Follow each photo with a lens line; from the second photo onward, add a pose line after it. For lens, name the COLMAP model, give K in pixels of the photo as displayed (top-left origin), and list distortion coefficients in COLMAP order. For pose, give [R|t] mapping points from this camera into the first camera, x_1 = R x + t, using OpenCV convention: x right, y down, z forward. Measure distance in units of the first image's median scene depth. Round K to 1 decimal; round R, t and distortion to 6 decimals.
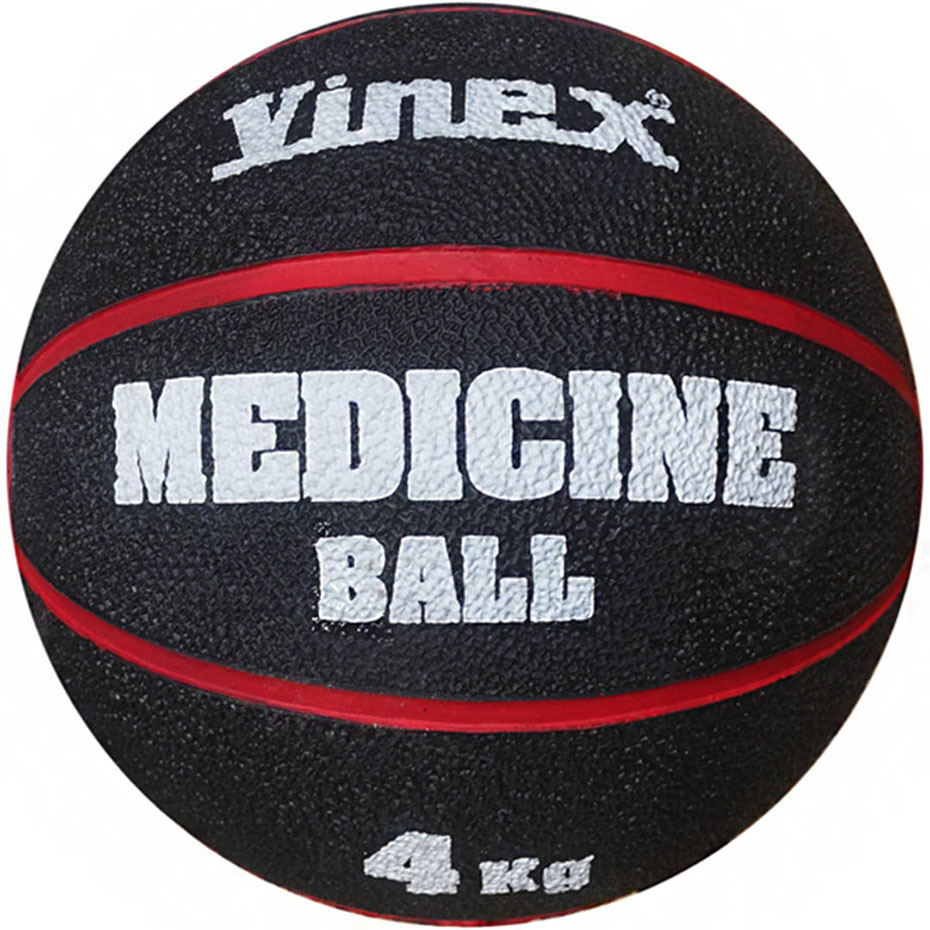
lens RADIAL K [[657.1, 0, 465.0], [0, 657.1, 465.0], [0, 0, 1]] dist [-0.000940, -0.001871]
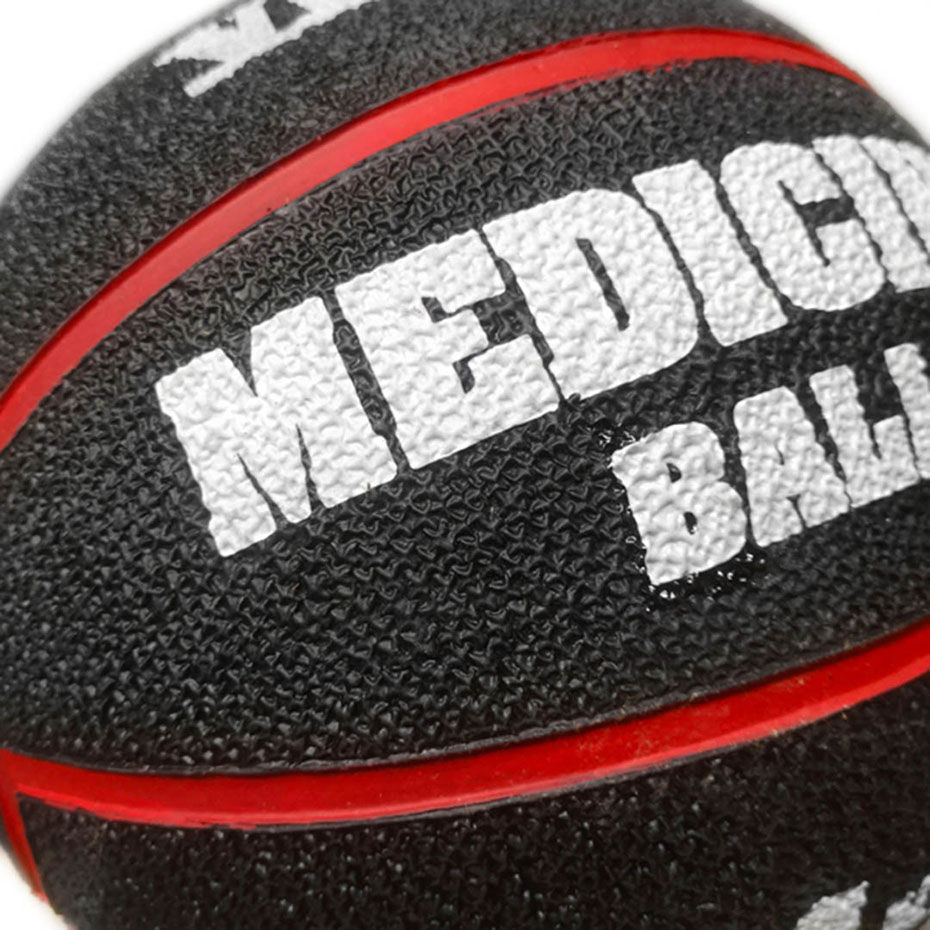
lens RADIAL K [[657.1, 0, 465.0], [0, 657.1, 465.0], [0, 0, 1]] dist [-0.000940, -0.001871]
pose [[0.924650, -0.327868, 0.193711, -0.464436], [0.354476, 0.926917, -0.123171, 0.146462], [-0.139171, 0.182556, 0.973296, 0.426177]]
